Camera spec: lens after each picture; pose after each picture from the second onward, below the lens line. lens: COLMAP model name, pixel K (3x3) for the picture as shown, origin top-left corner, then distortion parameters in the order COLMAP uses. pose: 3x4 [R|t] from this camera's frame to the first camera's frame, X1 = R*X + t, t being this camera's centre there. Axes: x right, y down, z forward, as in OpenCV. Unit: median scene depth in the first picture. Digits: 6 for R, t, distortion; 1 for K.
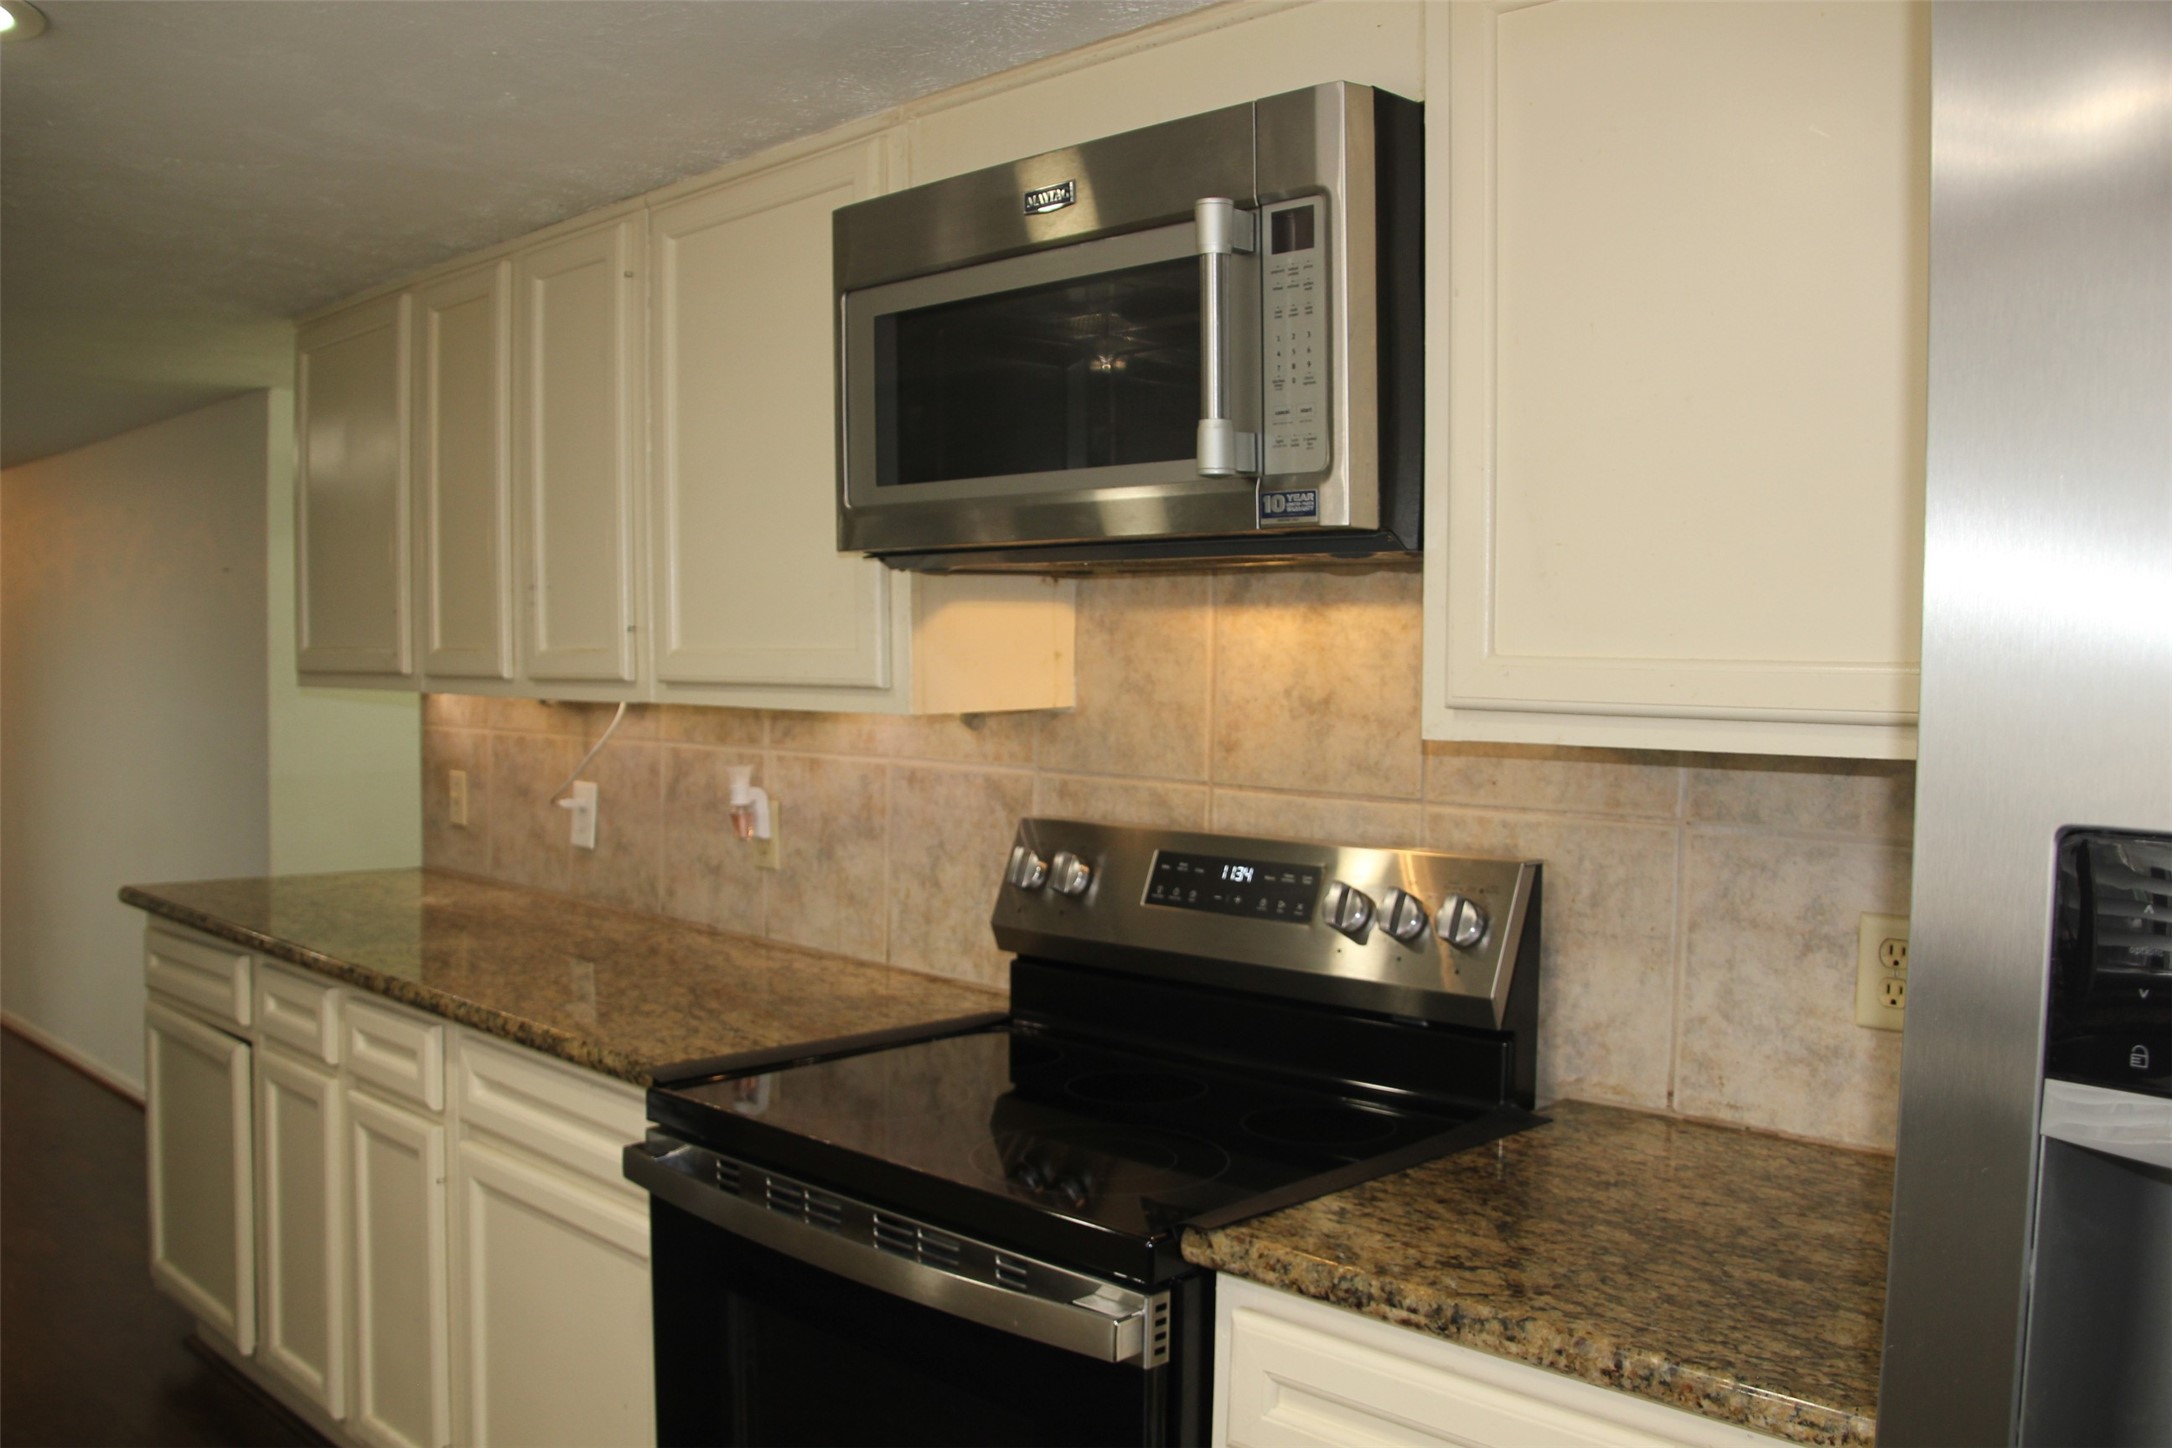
lens RADIAL K [[1830.4, 0, 1079.1], [0, 1830.4, 760.5], [0, 0, 1]] dist [-0.157663, 0.111898]
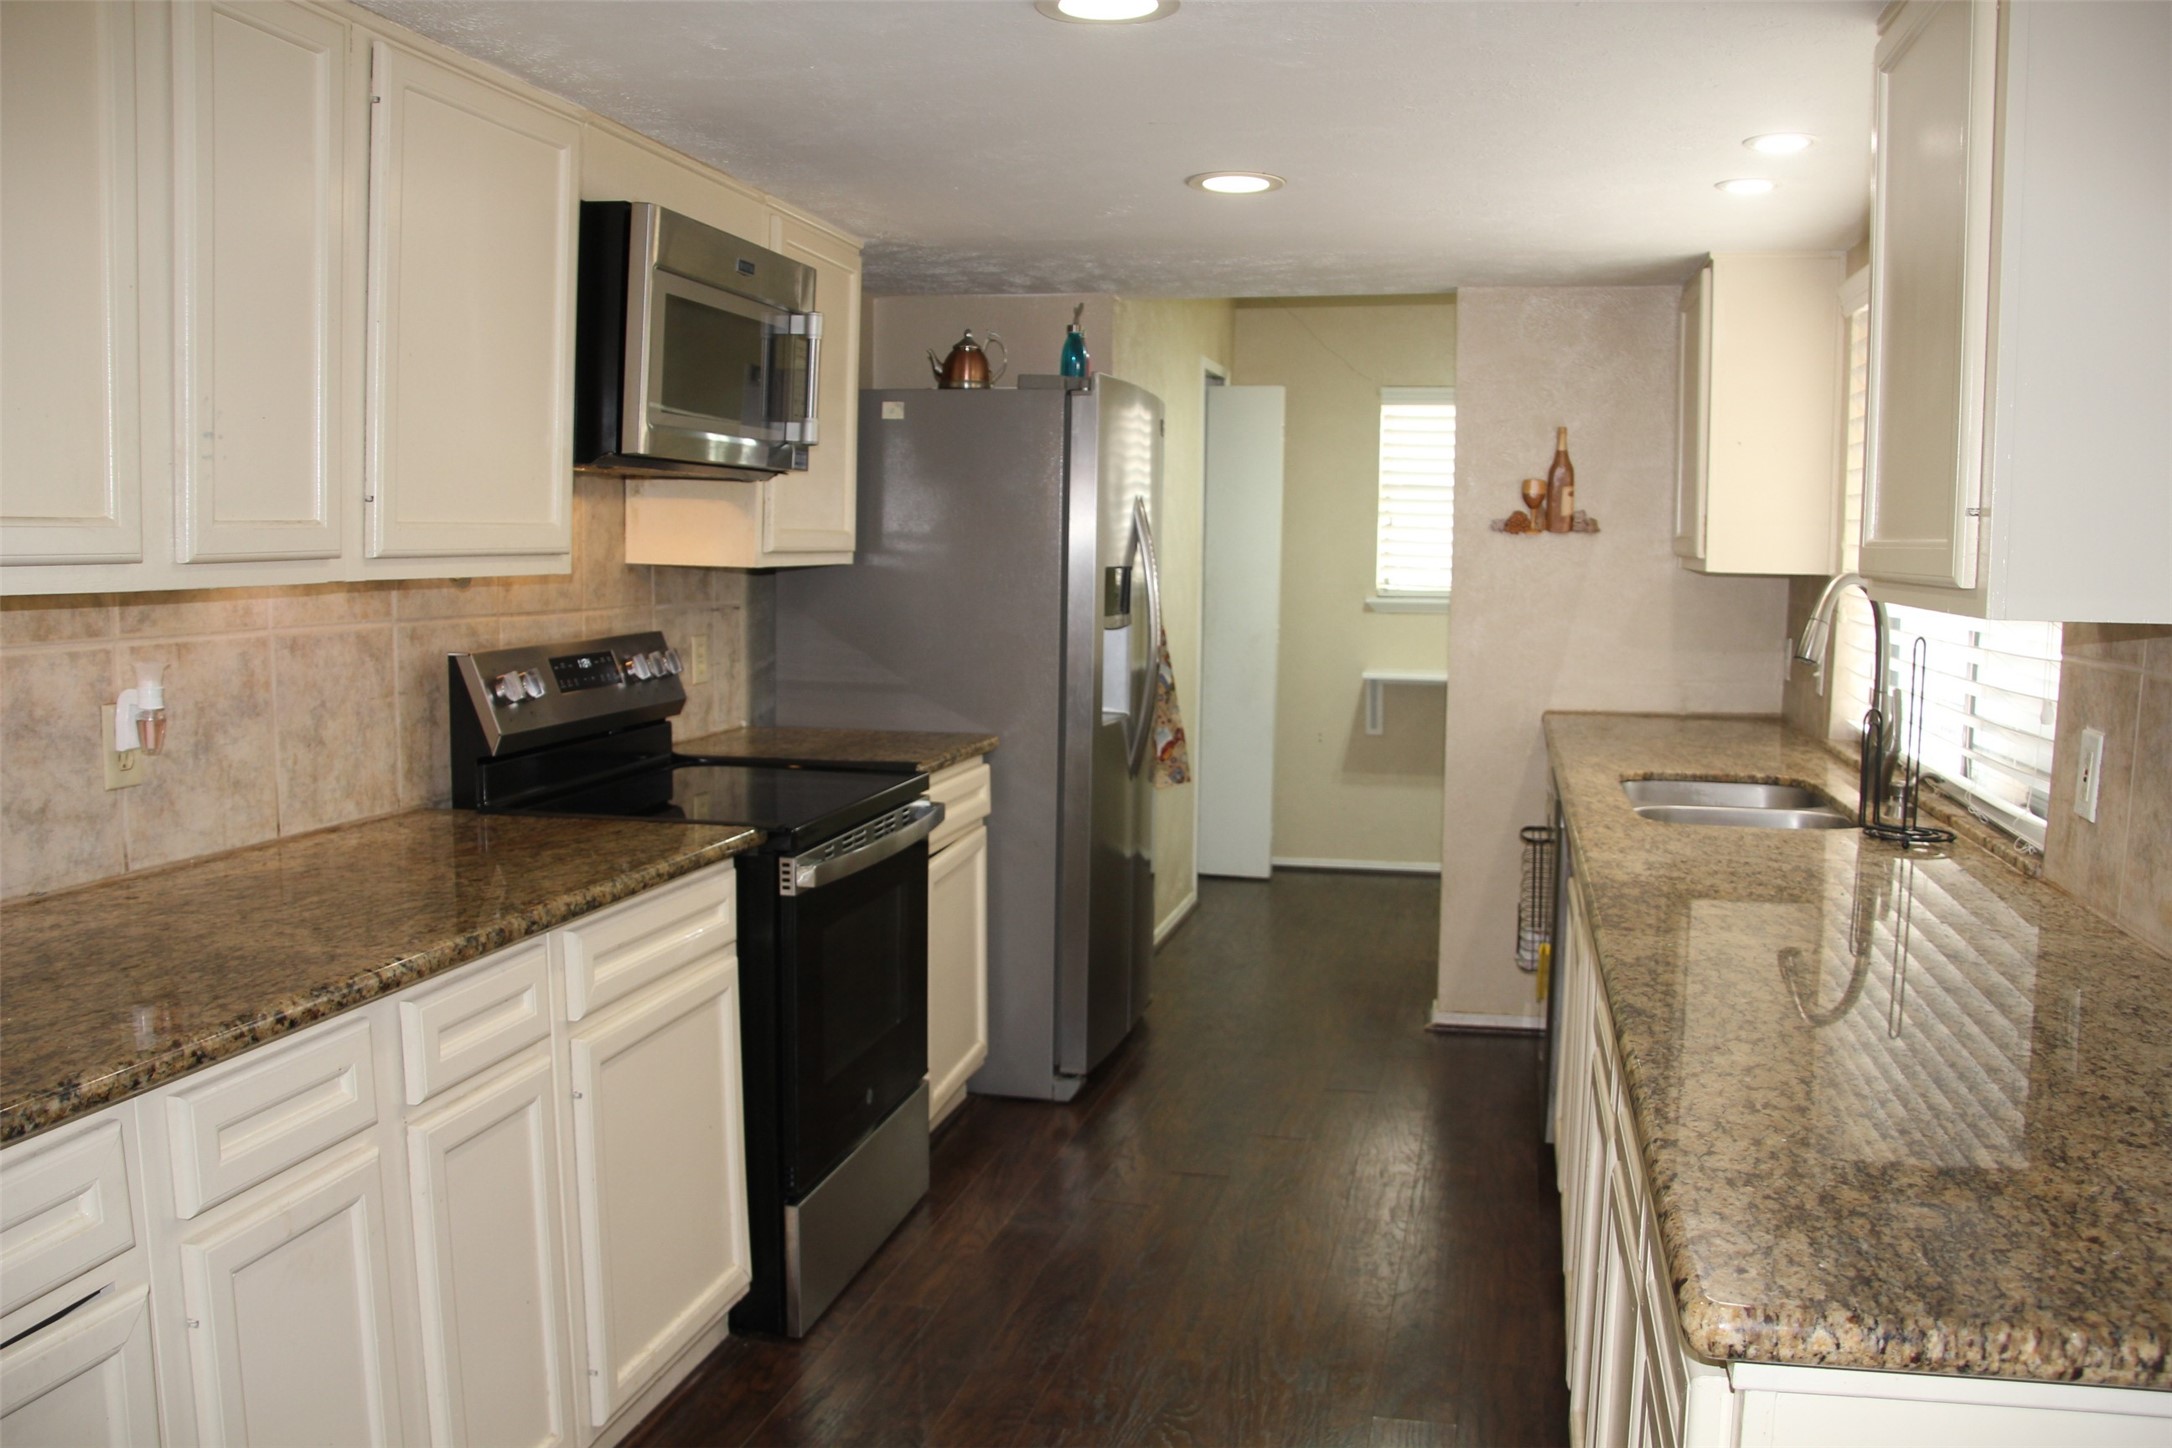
lens RADIAL K [[1768.7, 0, 1086.0], [0, 1768.7, 724.0], [0, 0, 1]] dist [-0.162599, 0.083258]
pose [[-0.521312, -0.097283, 0.847803, -1.112957], [0.040523, 0.989538, 0.138464, -0.060585], [-0.852403, 0.106539, -0.511916, 1.089859]]
